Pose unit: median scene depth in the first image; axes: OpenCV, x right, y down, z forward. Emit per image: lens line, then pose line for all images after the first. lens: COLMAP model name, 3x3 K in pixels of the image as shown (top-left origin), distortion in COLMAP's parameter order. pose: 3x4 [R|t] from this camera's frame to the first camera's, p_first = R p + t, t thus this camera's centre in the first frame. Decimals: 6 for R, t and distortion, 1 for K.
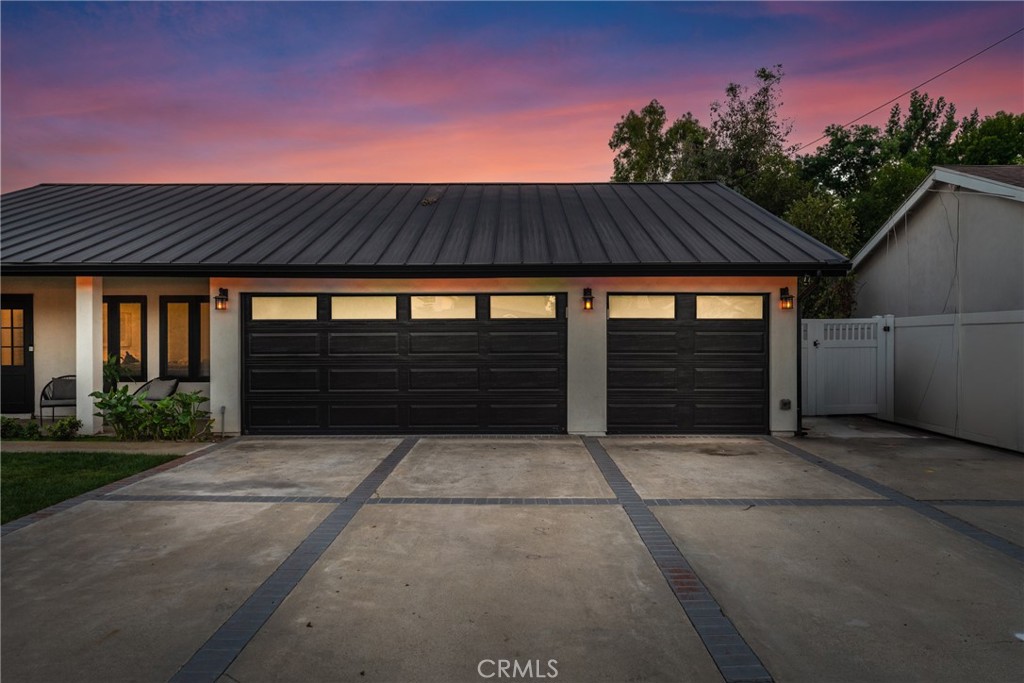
lens RADIAL K [[681.9, 0, 514.0], [0, 681.9, 341.4], [0, 0, 1]] dist [0.003569, 0.008561]
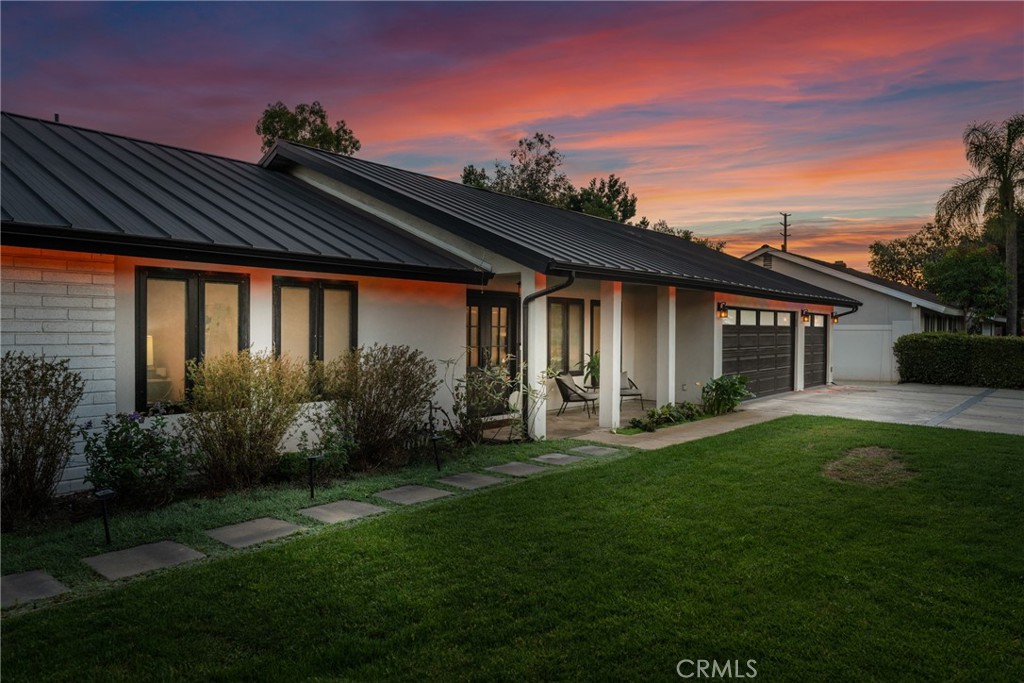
lens RADIAL K [[652.1, 0, 487.4], [0, 652.1, 346.2], [0, 0, 1]] dist [0.027408, -0.001040]
pose [[0.657557, -0.014516, 0.753265, -1.708441], [-0.012717, 0.999458, 0.030362, -0.022973], [-0.753298, -0.029545, 0.657016, 0.479198]]
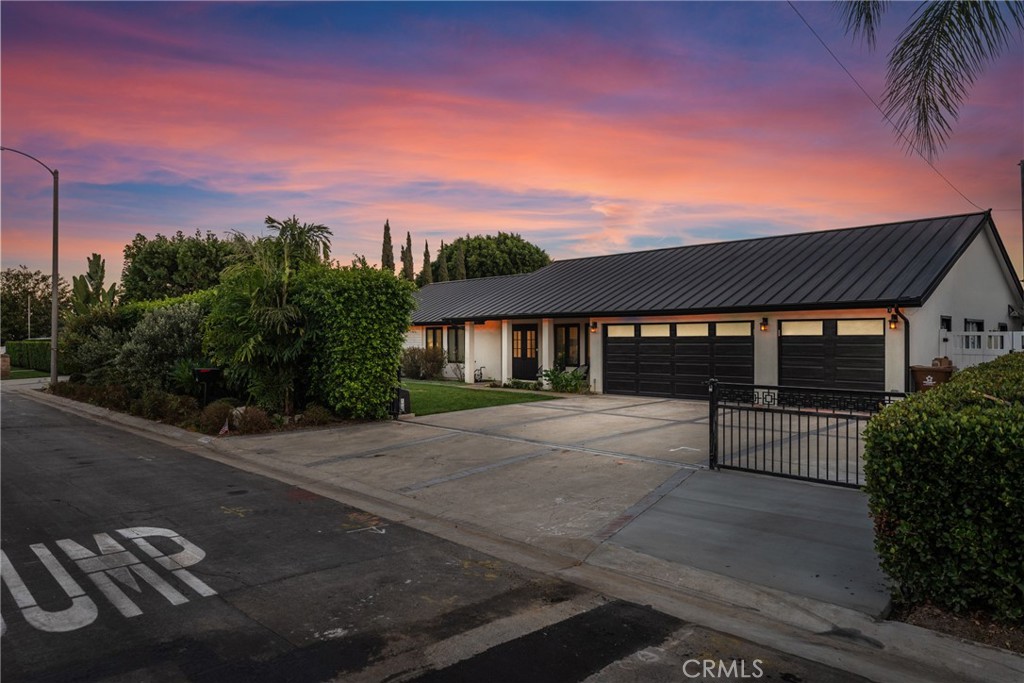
lens RADIAL K [[681.9, 0, 515.8], [0, 681.9, 340.3], [0, 0, 1]] dist [0.003569, 0.008561]
pose [[0.712123, 0.000524, -0.702055, 0.839611], [0.000041, 1.000000, 0.000787, -0.023368], [0.702055, -0.000589, 0.712123, -0.627274]]
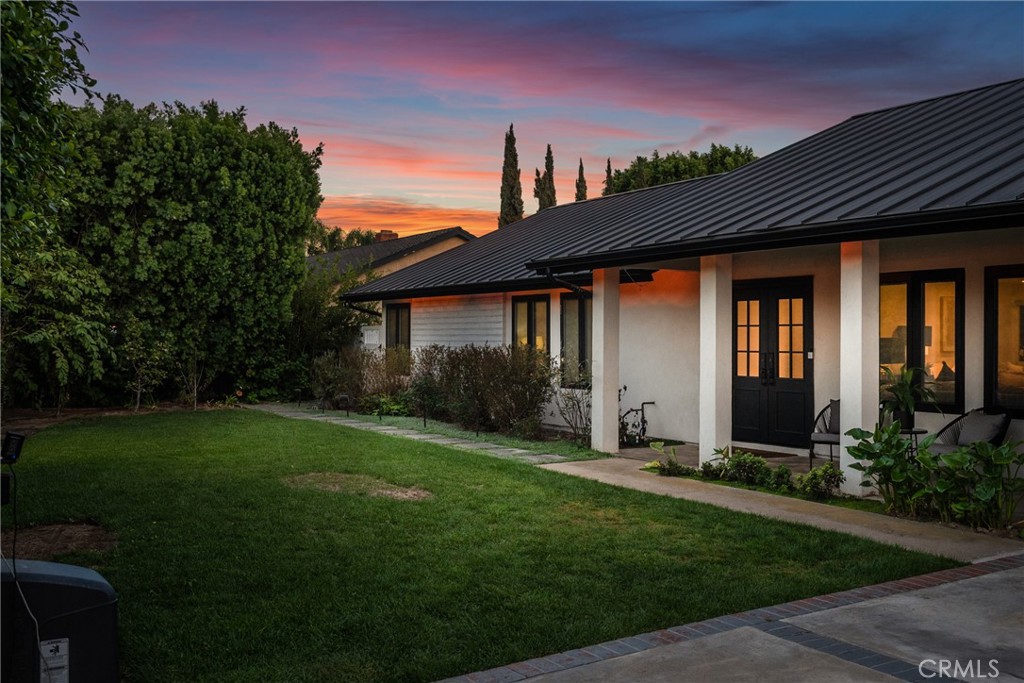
lens RADIAL K [[1023.7, 0, 509.2], [0, 1023.7, 346.8], [0, 0, 1]] dist [0.024357, 0.000000]
pose [[0.539285, 0.008441, -0.842081, -0.001392], [-0.003050, 0.999963, 0.008070, -0.005938], [0.842118, -0.001784, 0.539291, 0.222499]]
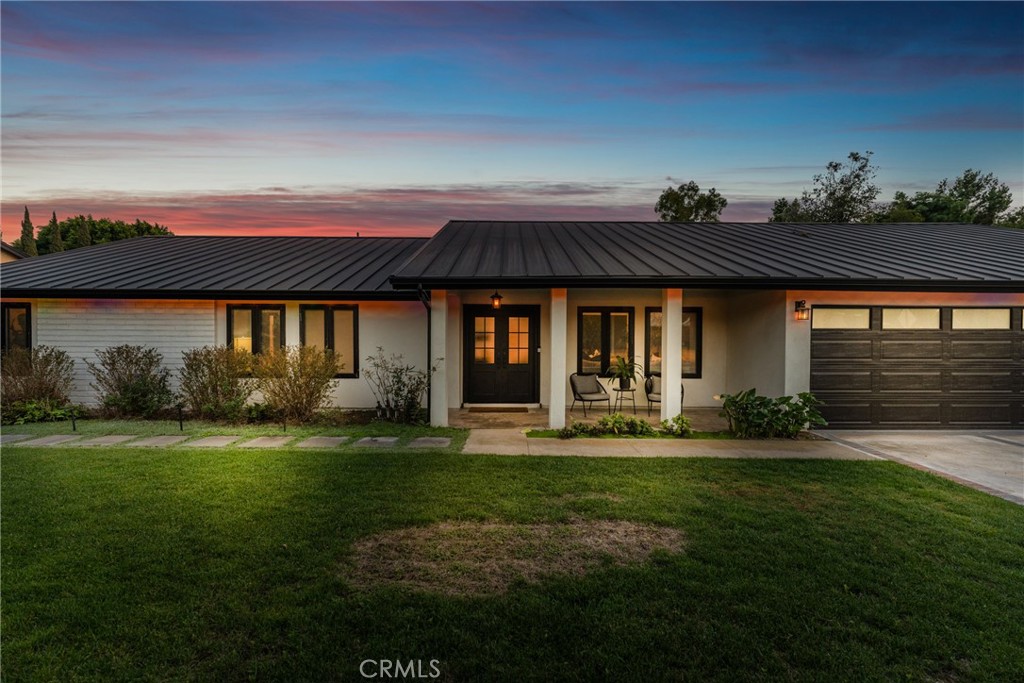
lens RADIAL K [[408.8, 0, 513.7], [0, 408.8, 339.4], [0, 0, 1]] dist [-0.000620, -0.000622]
pose [[0.999833, 0.005255, 0.017517, -0.895016], [-0.005460, 0.999917, 0.011648, -0.019050], [-0.017454, -0.011741, 0.999779, 0.332107]]
